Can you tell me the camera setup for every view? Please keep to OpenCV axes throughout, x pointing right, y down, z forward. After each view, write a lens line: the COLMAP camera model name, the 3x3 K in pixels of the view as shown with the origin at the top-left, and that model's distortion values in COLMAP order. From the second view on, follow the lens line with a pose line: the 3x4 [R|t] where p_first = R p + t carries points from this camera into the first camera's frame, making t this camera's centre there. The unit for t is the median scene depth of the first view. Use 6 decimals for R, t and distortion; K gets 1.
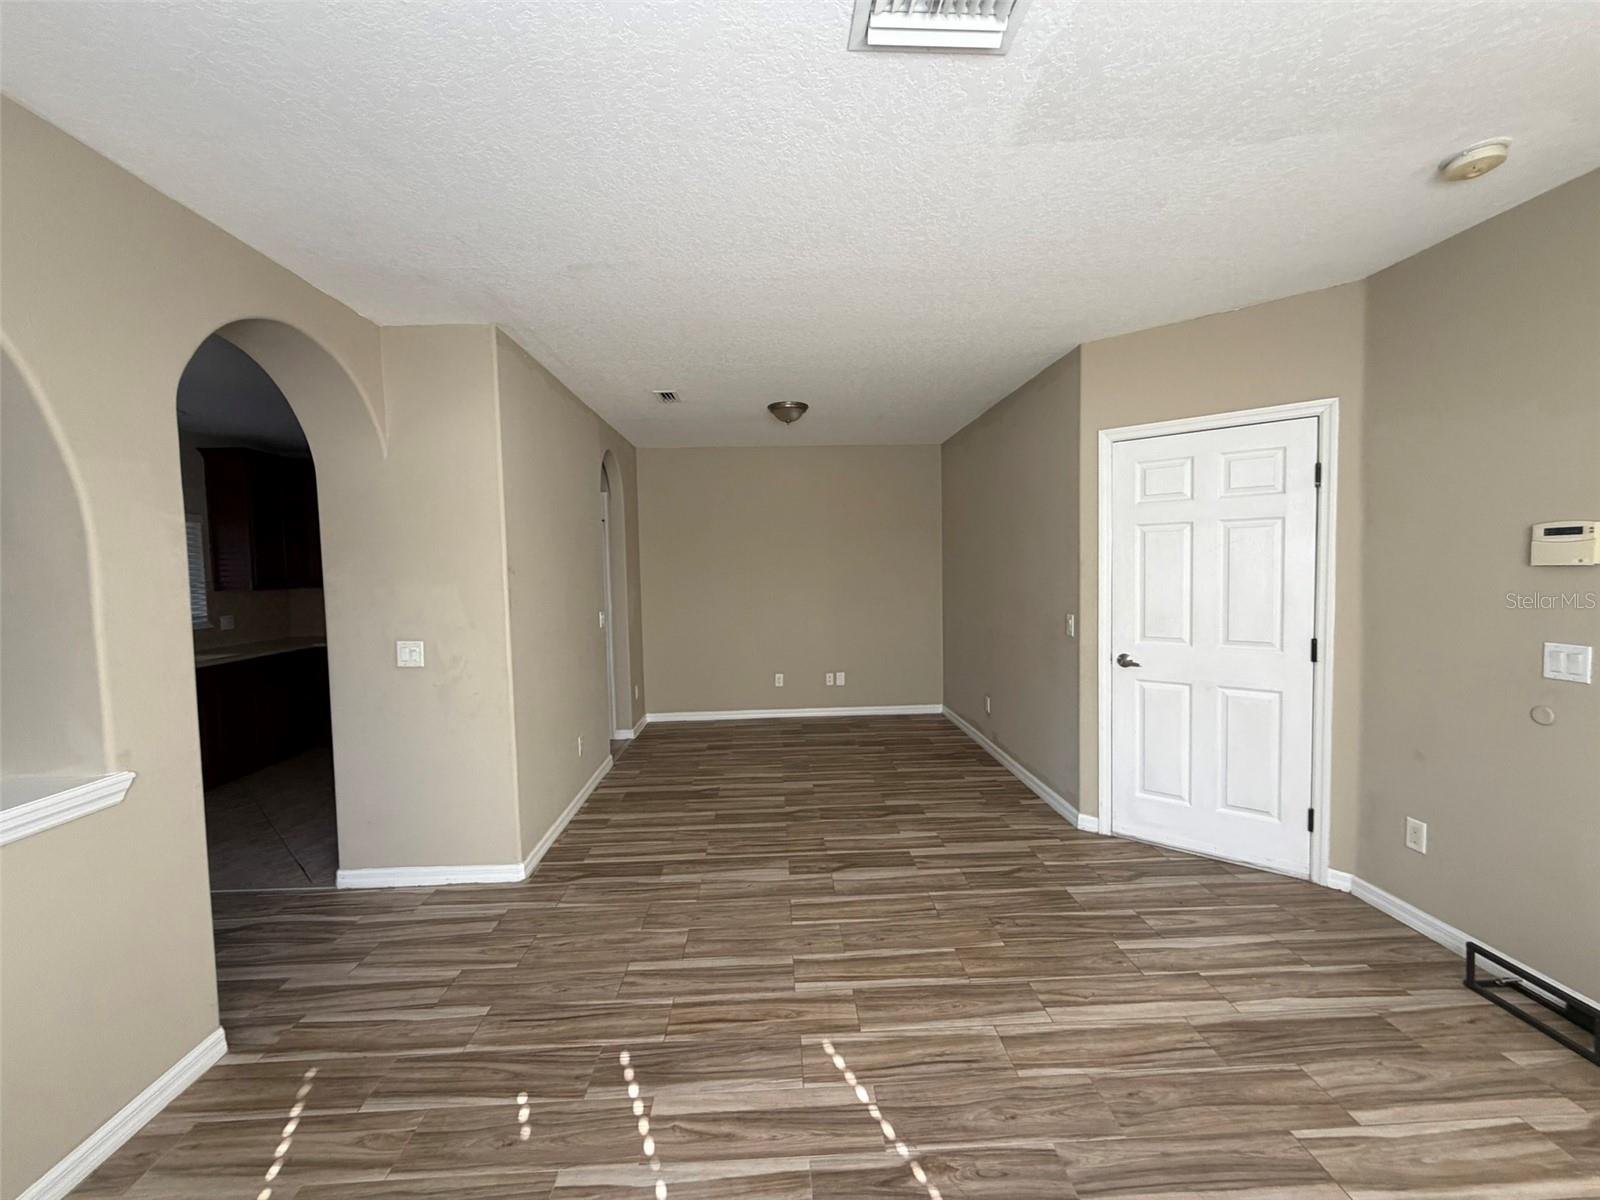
lens RADIAL K [[638.2, 0, 796.4], [0, 638.2, 598.3], [0, 0, 1]] dist [0.000528, 0.000086]
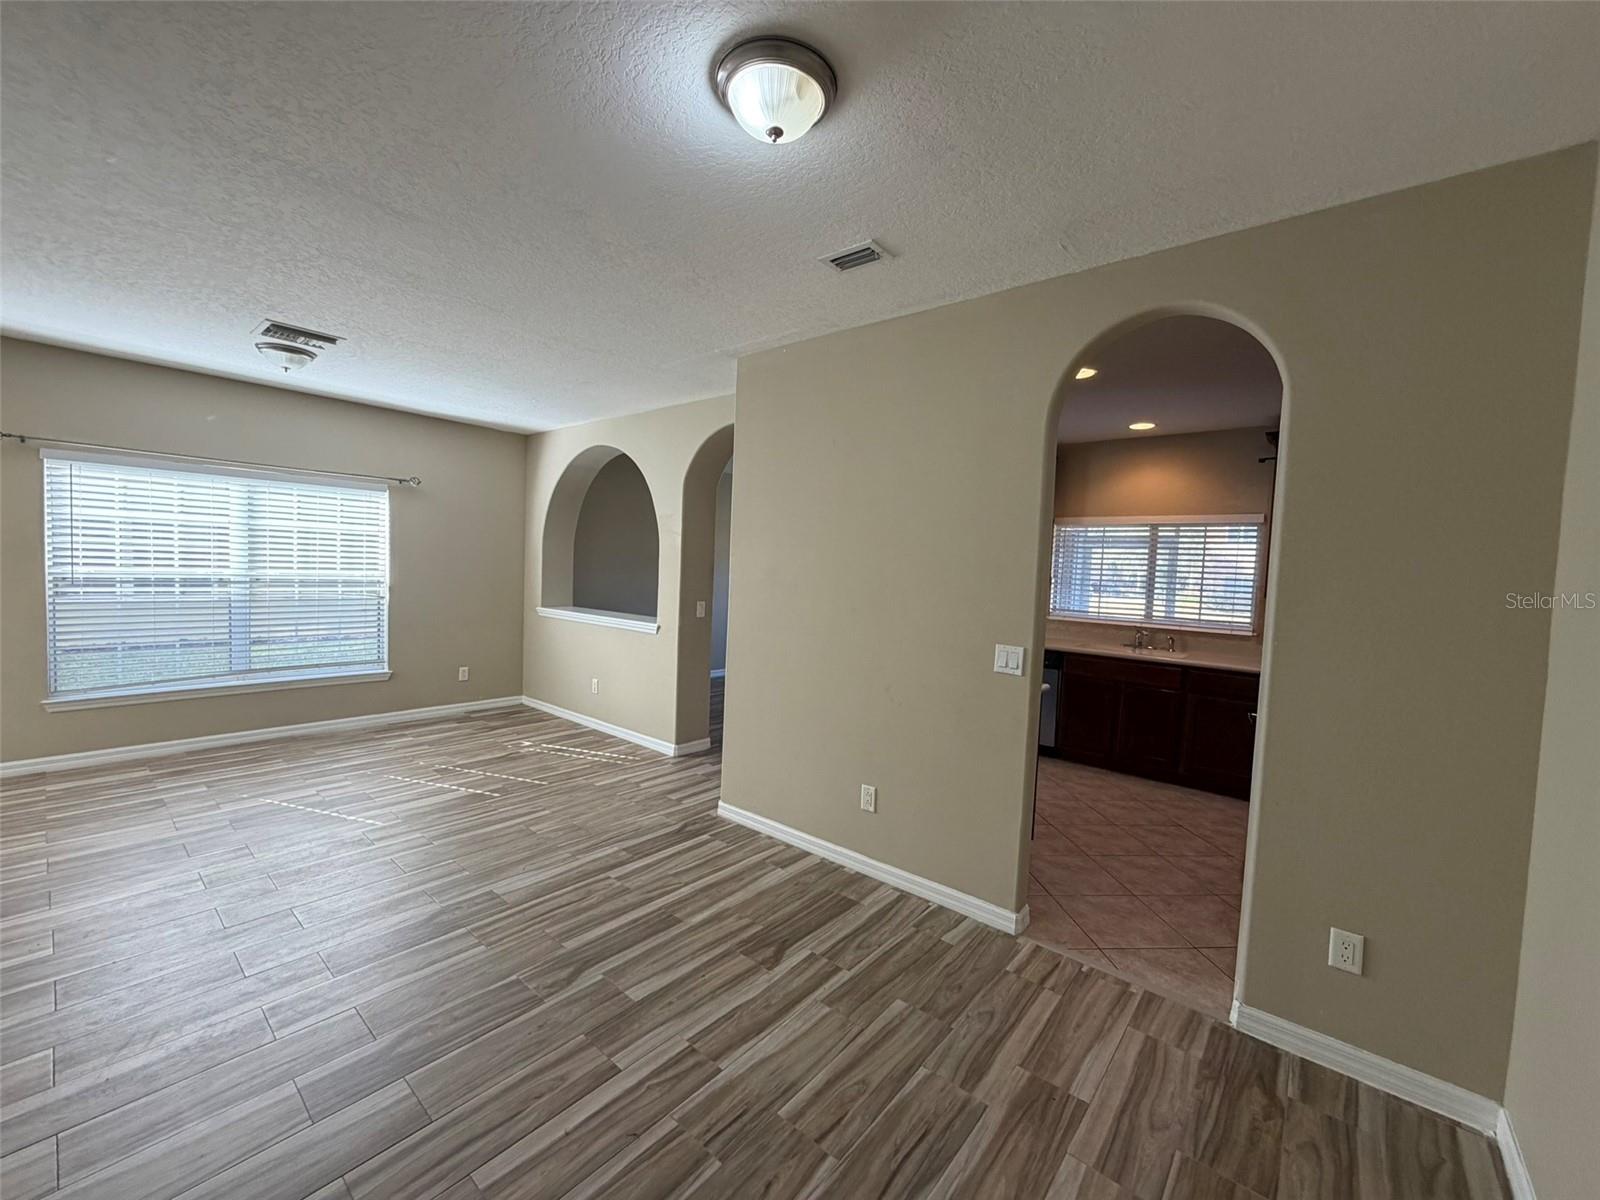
lens RADIAL K [[638.2, 0, 796.4], [0, 638.2, 598.3], [0, 0, 1]] dist [0.000528, 0.000086]
pose [[-0.674945, 0.032740, -0.737142, 0.359037], [-0.065681, 0.992384, 0.104215, -0.104473], [0.734939, 0.118755, -0.667654, 1.904232]]
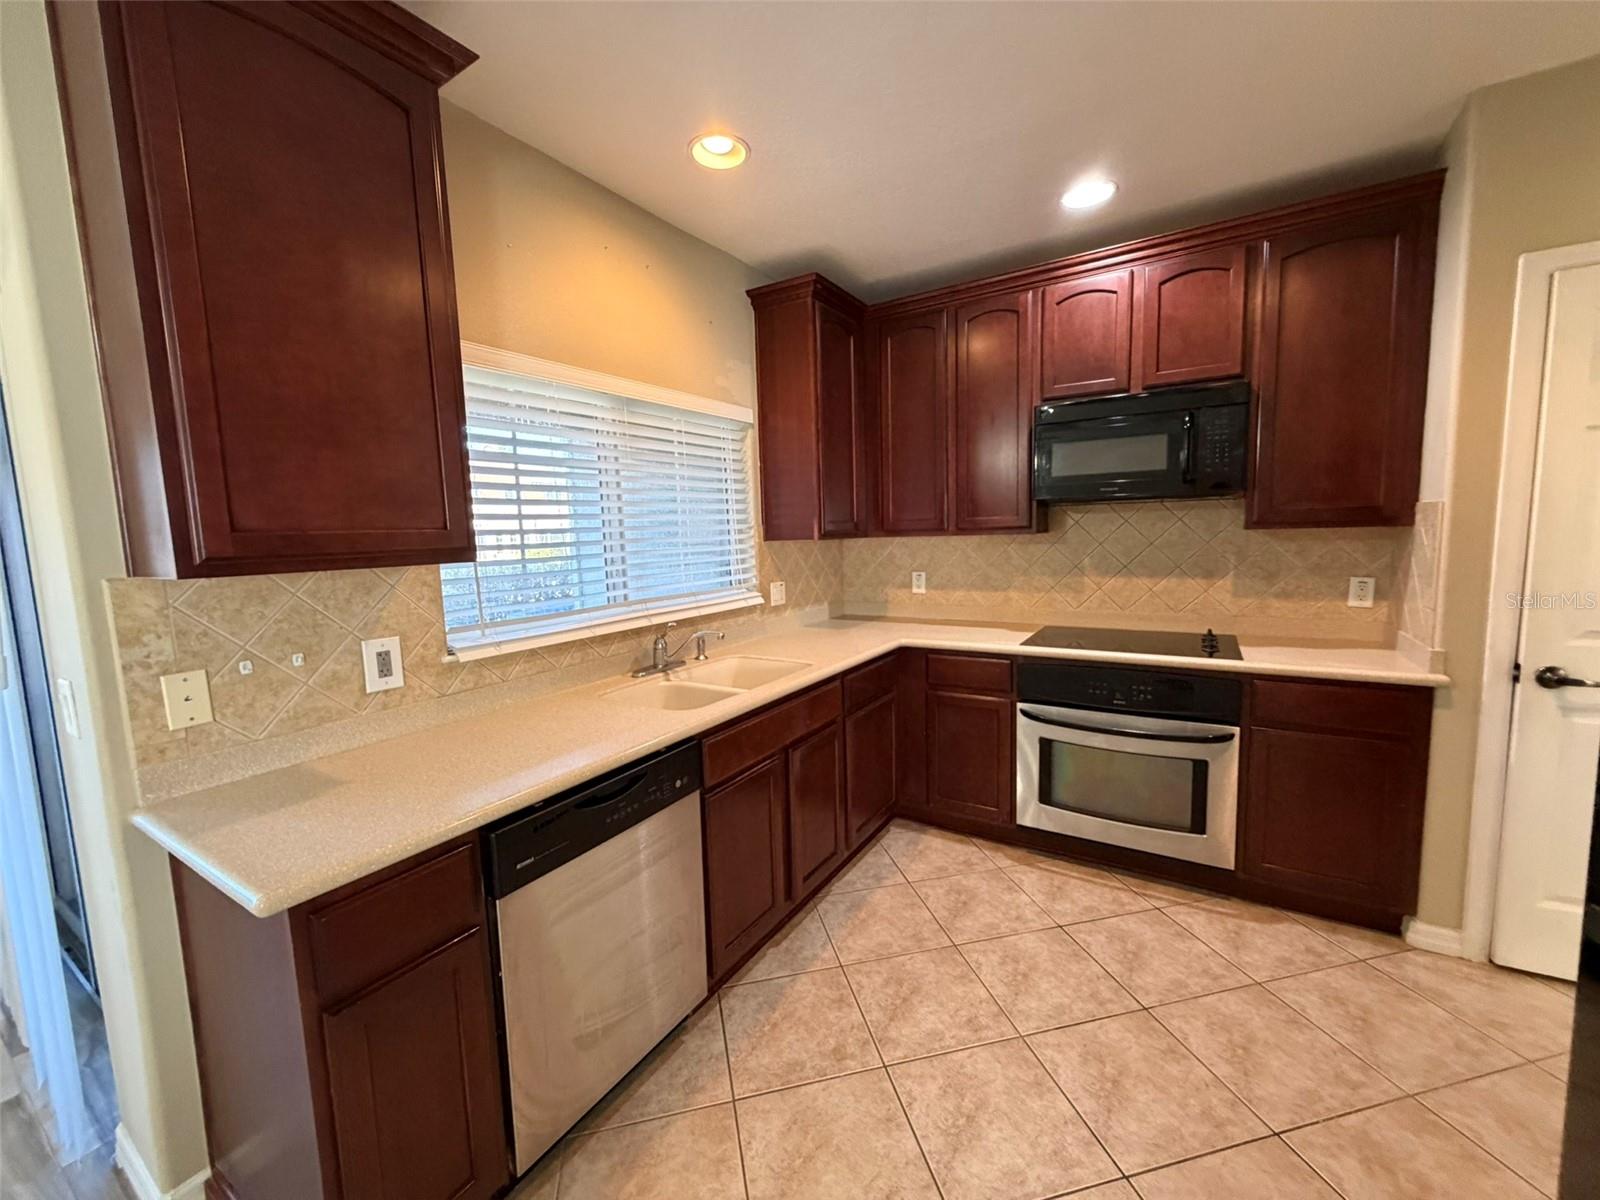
lens RADIAL K [[638.2, 0, 796.4], [0, 638.2, 598.3], [0, 0, 1]] dist [0.000528, 0.000086]
pose [[0.823065, 0.057761, -0.565003, -0.936850], [-0.017823, 0.996952, 0.075956, -0.006570], [0.567668, -0.052446, 0.821585, 0.899649]]
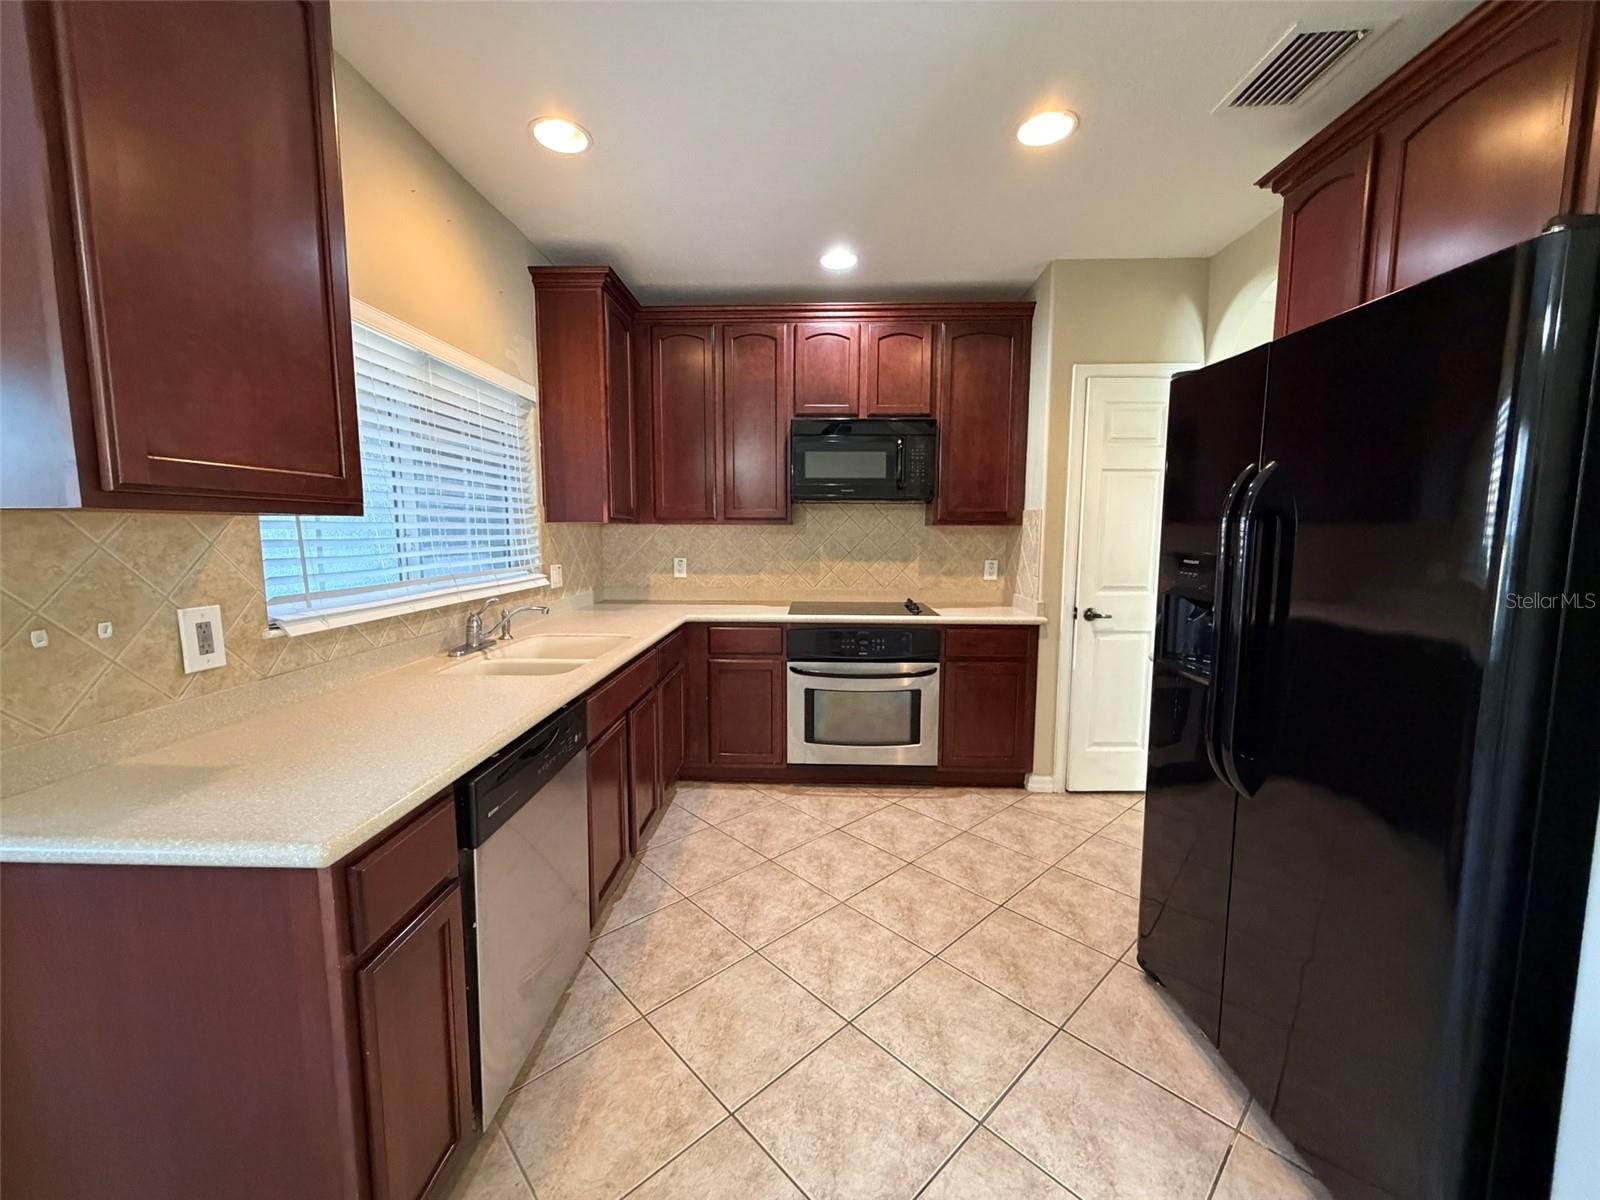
lens RADIAL K [[638.2, 0, 796.4], [0, 638.2, 598.3], [0, 0, 1]] dist [0.000528, 0.000086]
pose [[0.996699, 0.033570, -0.073913, -1.086171], [-0.029436, 0.997978, 0.056333, 0.031849], [0.075655, -0.053971, 0.995672, 0.732683]]
